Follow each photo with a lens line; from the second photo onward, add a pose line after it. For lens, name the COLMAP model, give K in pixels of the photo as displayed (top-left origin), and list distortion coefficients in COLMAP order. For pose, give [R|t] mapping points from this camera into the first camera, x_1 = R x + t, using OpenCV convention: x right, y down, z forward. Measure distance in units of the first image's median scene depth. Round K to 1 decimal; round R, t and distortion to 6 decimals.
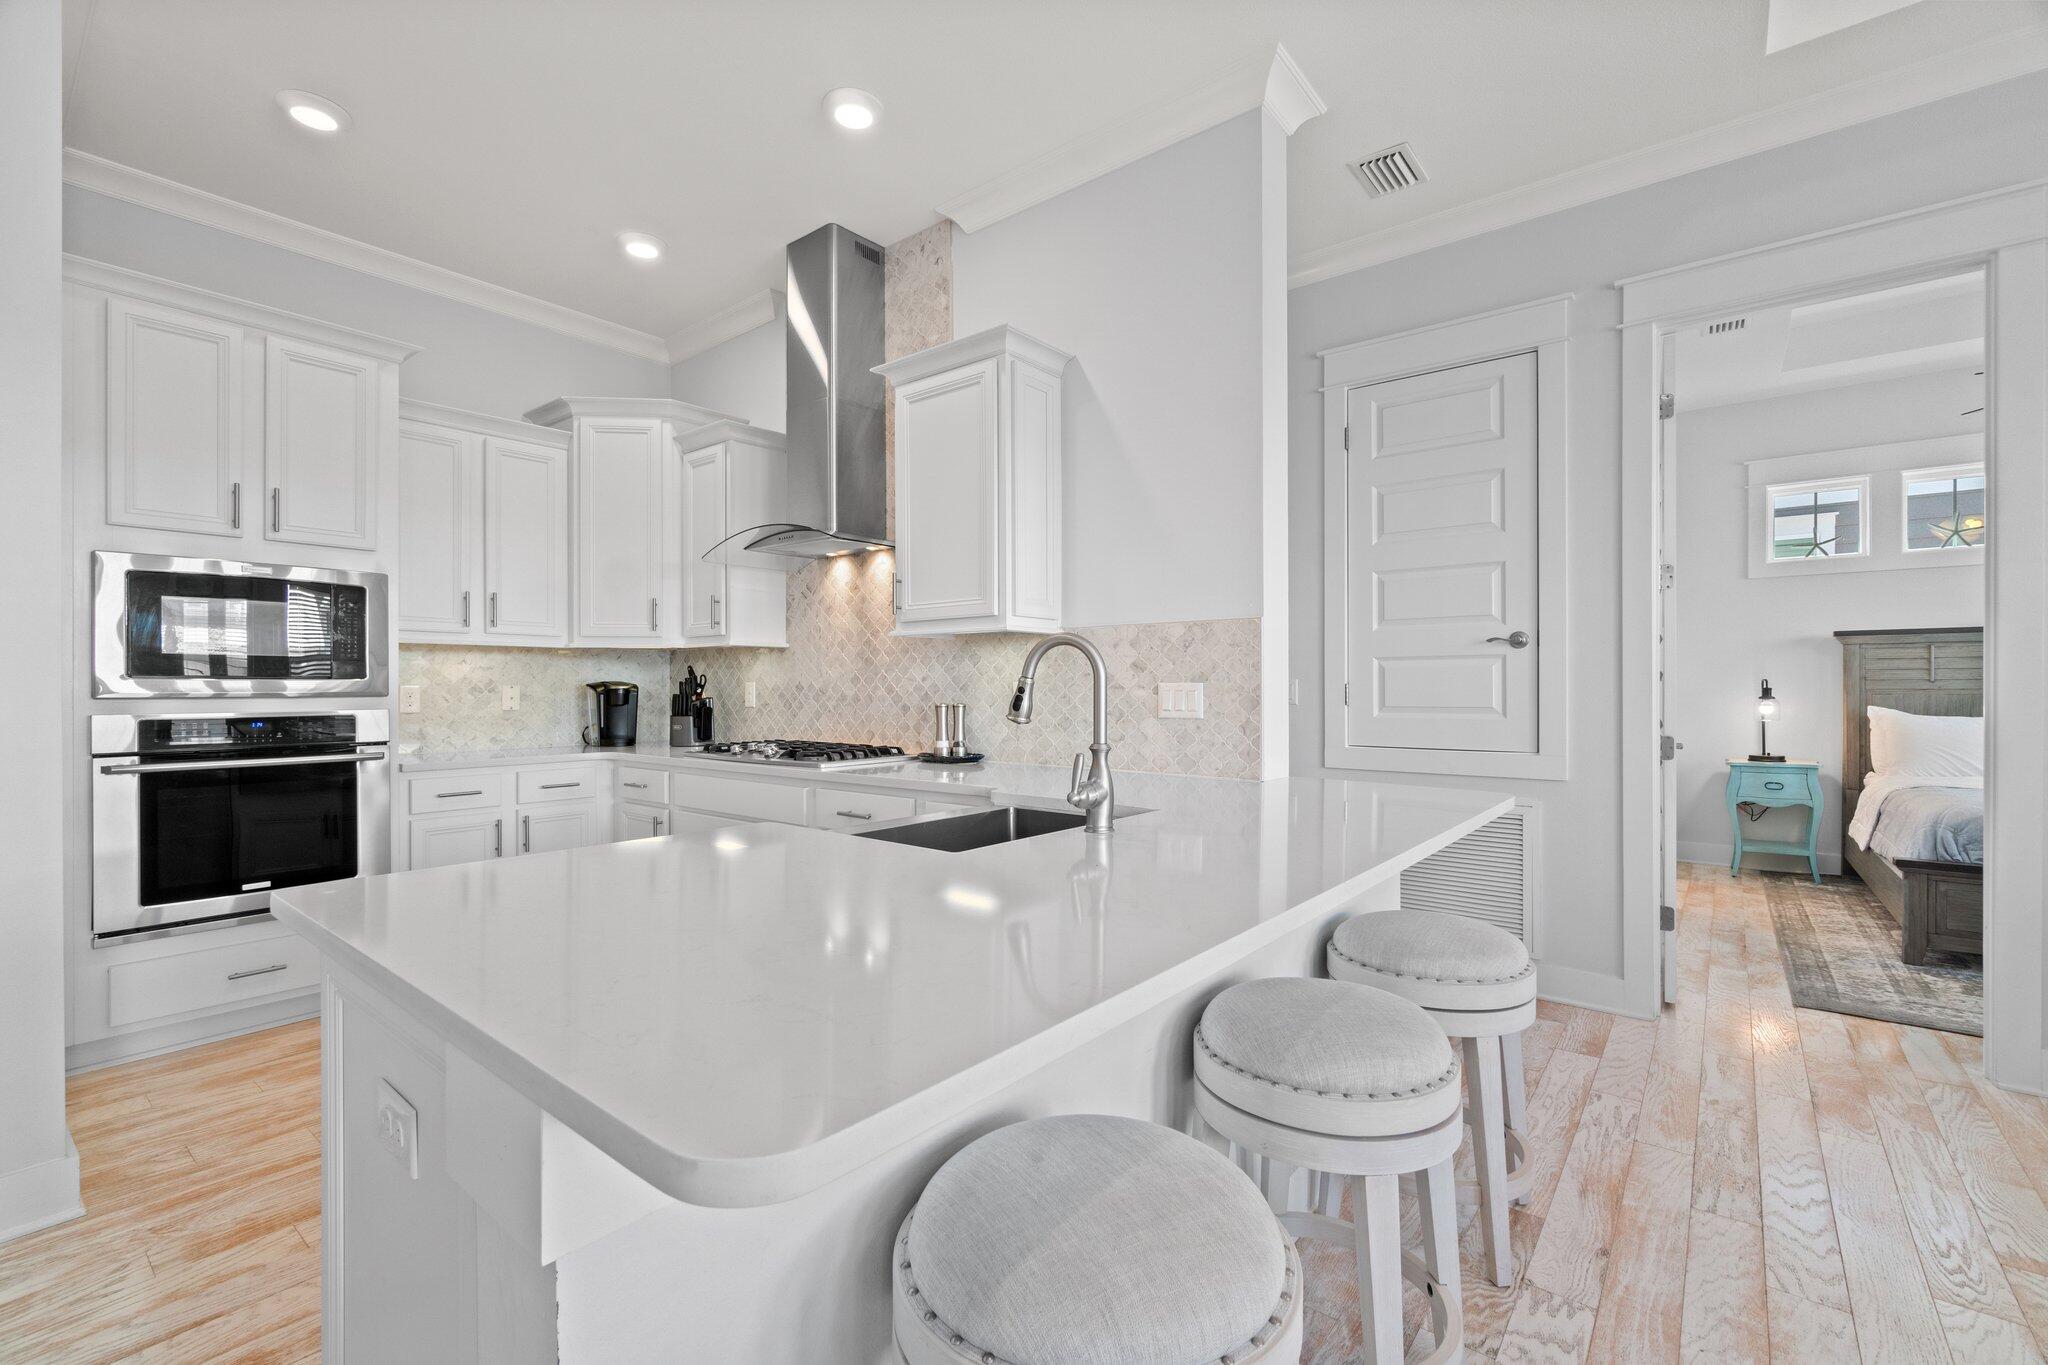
lens RADIAL K [[885.3, 0, 1018.3], [0, 885.3, 687.5], [0, 0, 1]] dist [-0.006831, 0.002701]
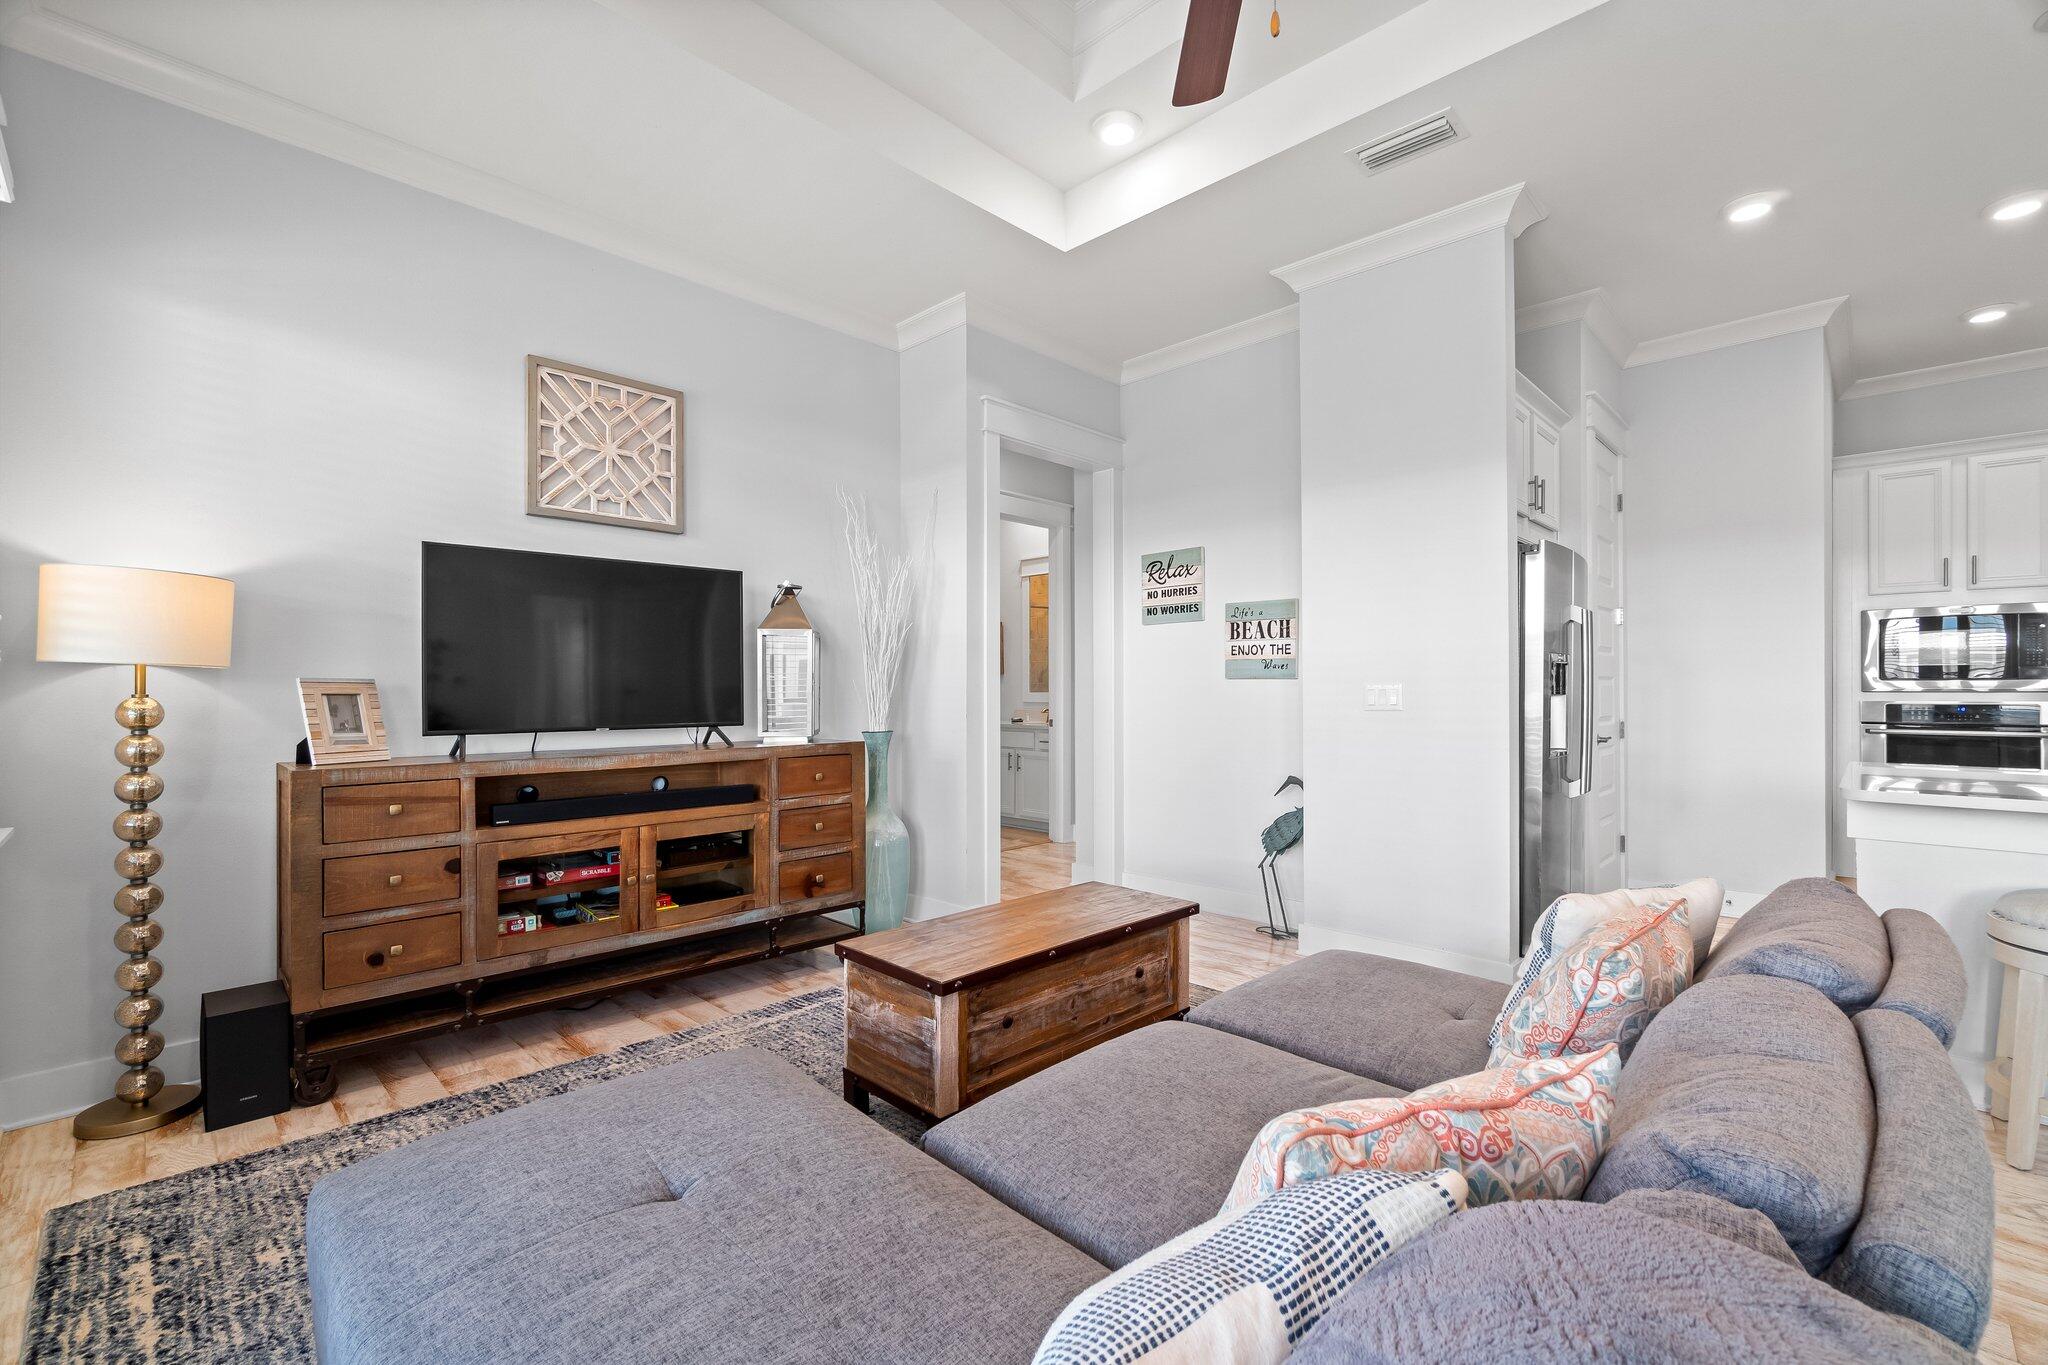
lens RADIAL K [[885.3, 0, 1026.9], [0, 885.3, 680.9], [0, 0, 1]] dist [-0.006831, 0.002701]
pose [[-0.089382, -0.005454, -0.995983, 0.623183], [0.003885, 0.999975, -0.005825, -0.003855], [0.995990, -0.004390, -0.089358, -0.380034]]
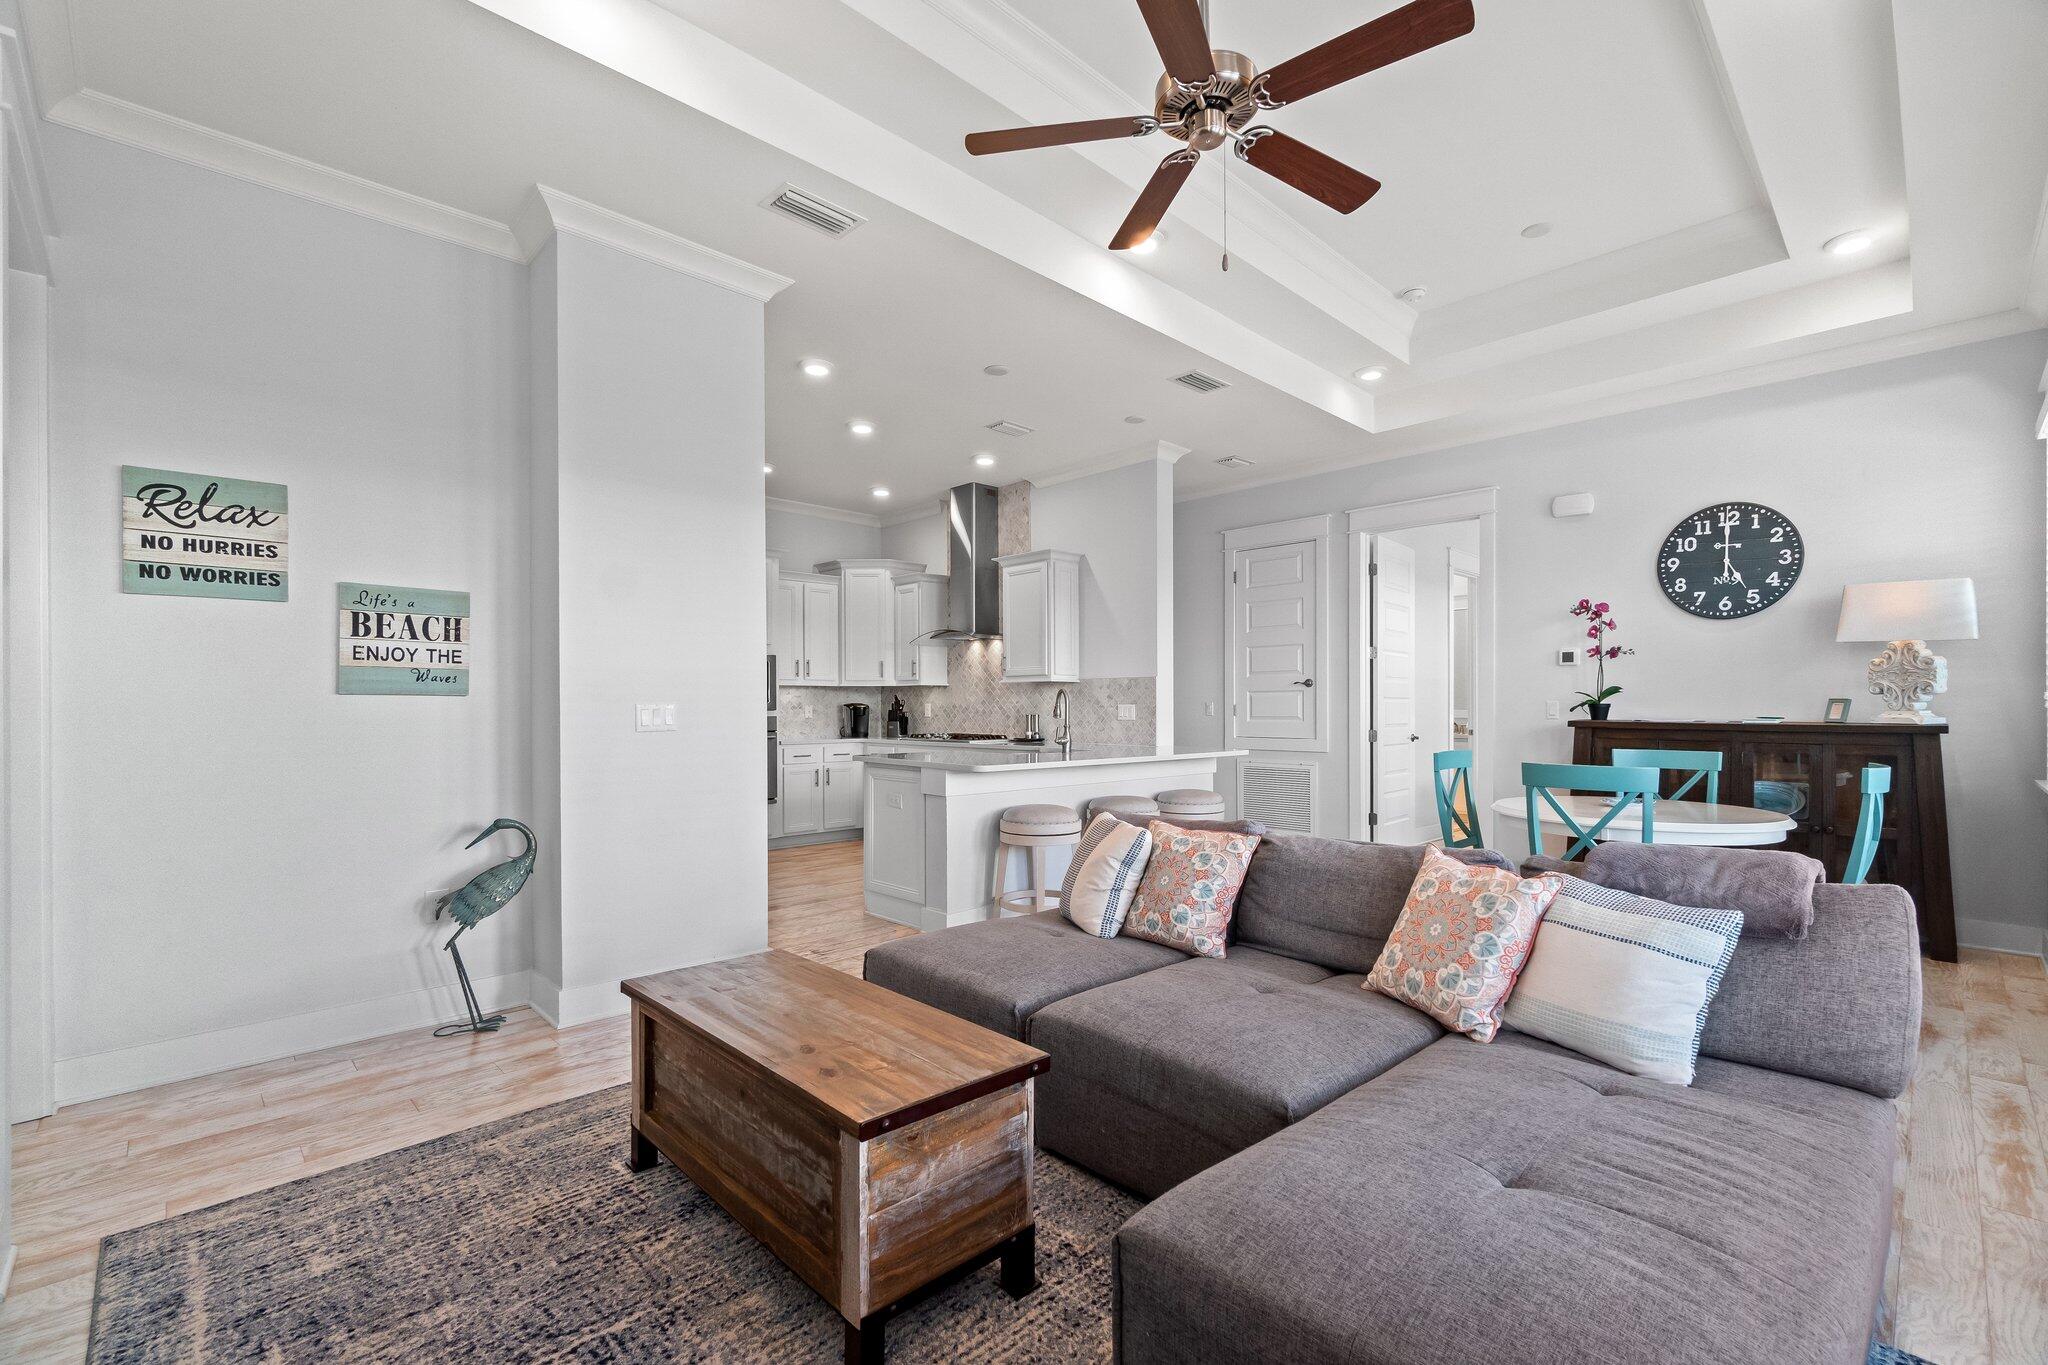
lens RADIAL K [[885.3, 0, 1026.2], [0, 885.3, 705.9], [0, 0, 1]] dist [-0.006831, 0.002701]
pose [[0.993056, 0.000790, -0.117642, 0.139566], [-0.000717, 1.000000, 0.000664, -0.002573], [0.117643, -0.000575, 0.993056, -0.925325]]
